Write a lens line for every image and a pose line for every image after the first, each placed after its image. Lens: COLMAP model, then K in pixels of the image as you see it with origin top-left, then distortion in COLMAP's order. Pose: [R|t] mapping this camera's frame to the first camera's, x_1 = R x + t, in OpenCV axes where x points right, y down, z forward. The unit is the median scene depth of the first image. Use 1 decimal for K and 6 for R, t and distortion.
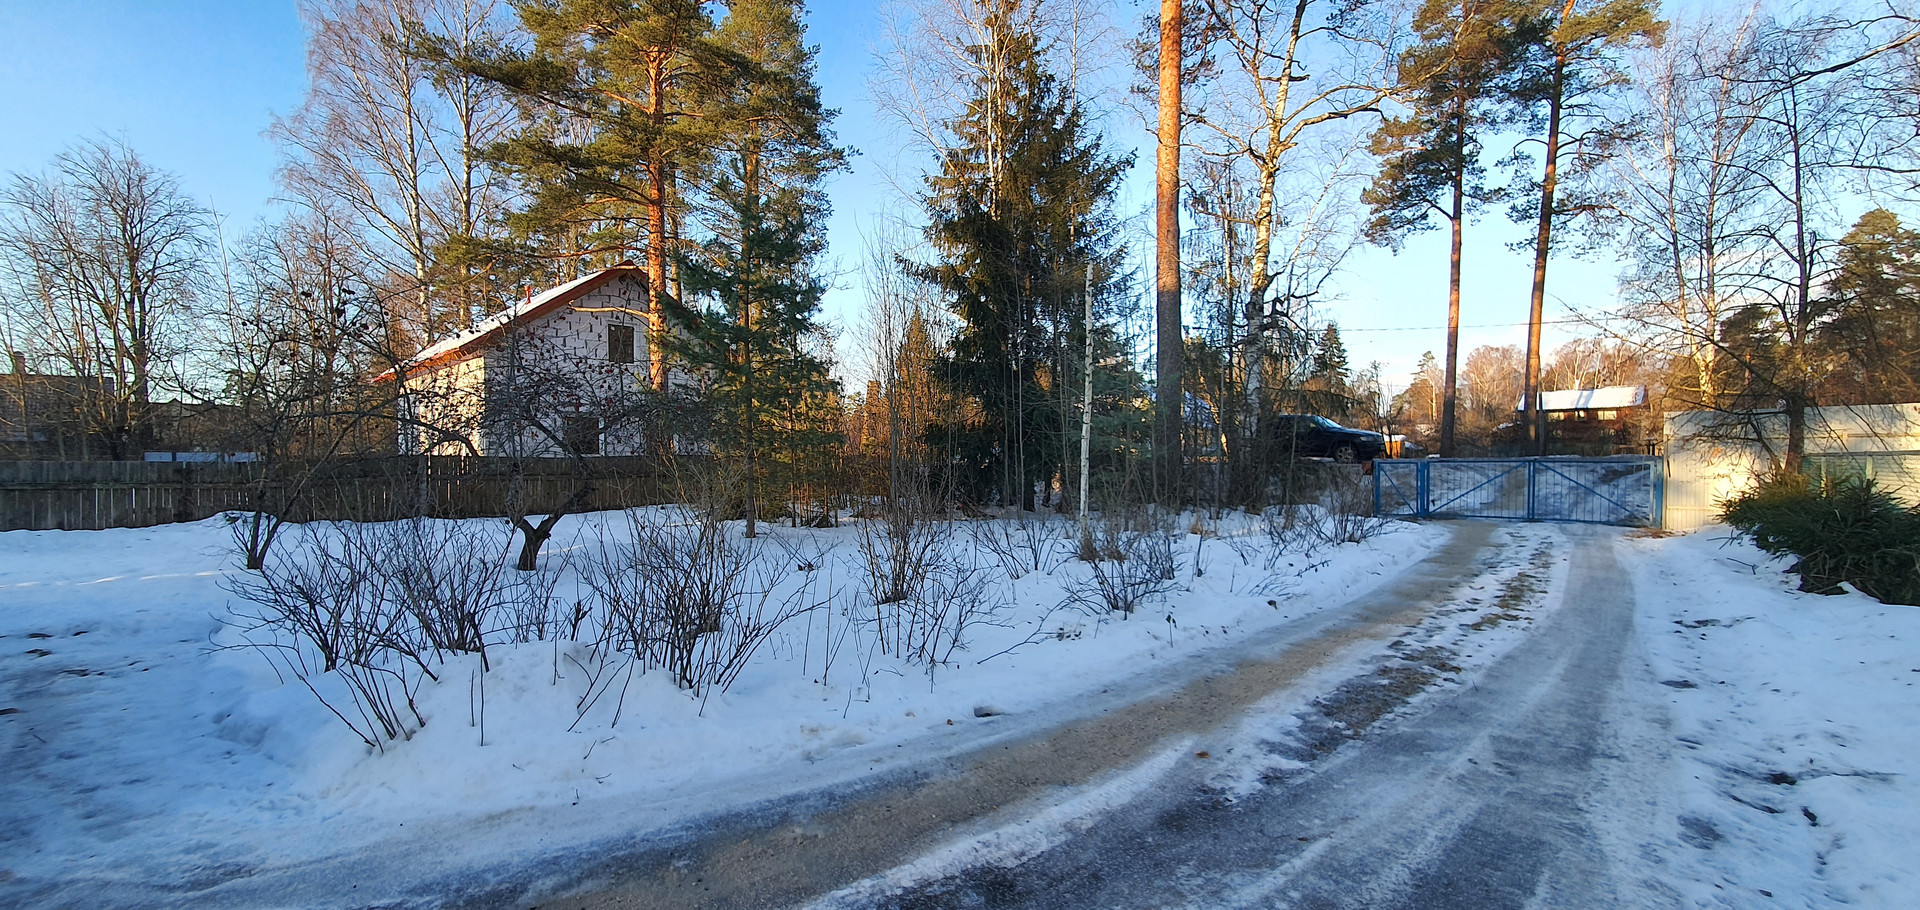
lens RADIAL K [[766.9, 0, 955.6], [0, 766.9, 472.2], [0, 0, 1]] dist [0.000564, -0.001724]
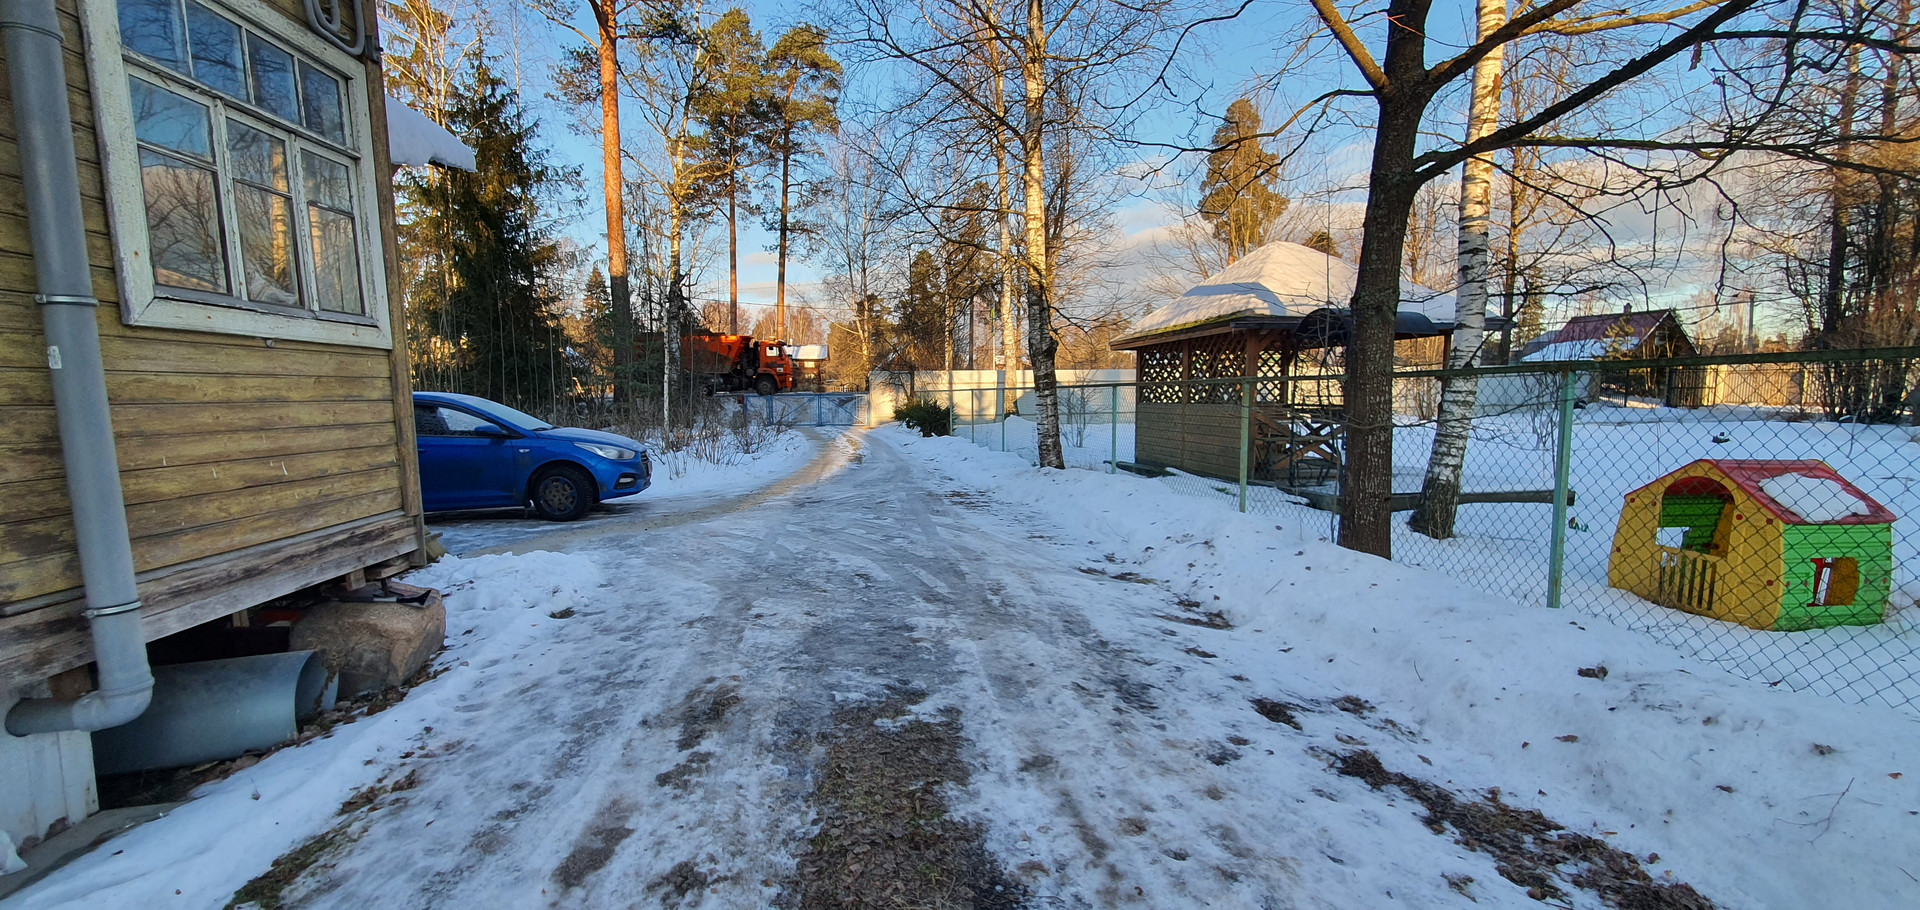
lens RADIAL K [[766.9, 0, 934.9], [0, 766.9, 486.4], [0, 0, 1]] dist [0.000564, -0.001724]
pose [[0.627899, -0.093162, 0.772699, -0.249832], [0.015546, 0.994113, 0.107225, 0.006575], [-0.778139, -0.055313, 0.625651, -0.195921]]
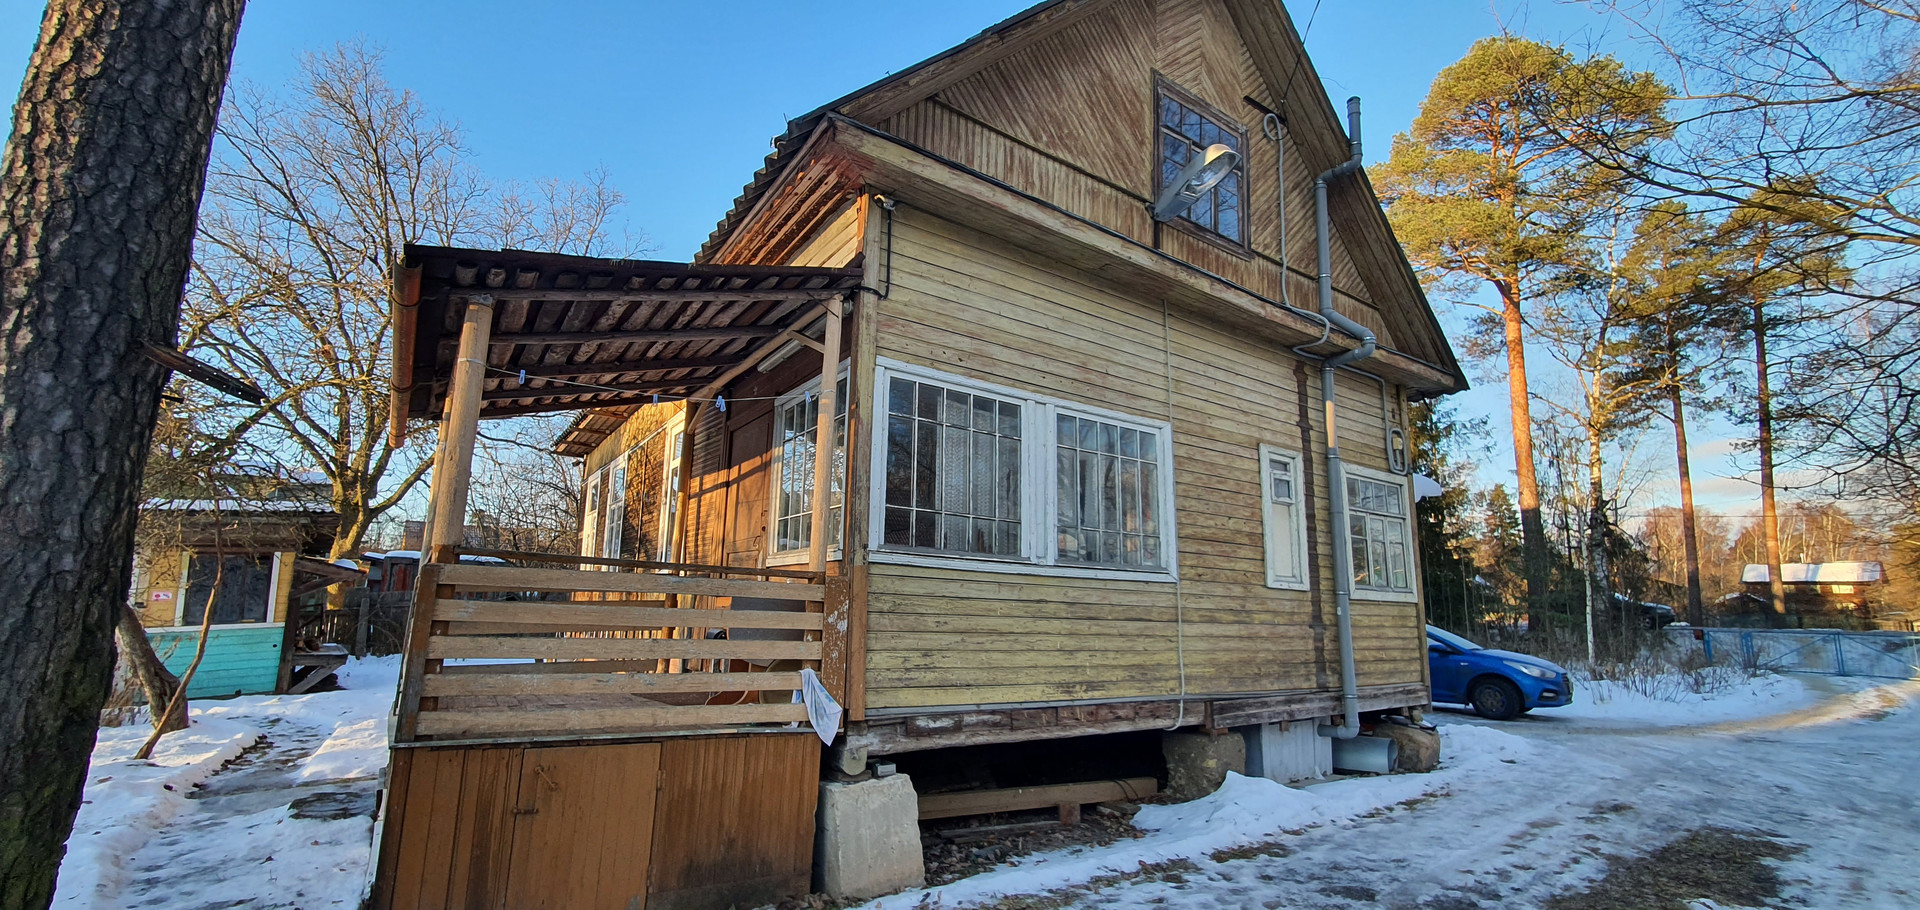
lens RADIAL K [[766.9, 0, 953.3], [0, 766.9, 474.0], [0, 0, 1]] dist [0.000564, -0.001724]
pose [[0.990641, 0.009050, -0.136195, -0.311666], [-0.034340, 0.982230, -0.184515, 0.006907], [0.132104, 0.187465, 0.973347, -0.302684]]
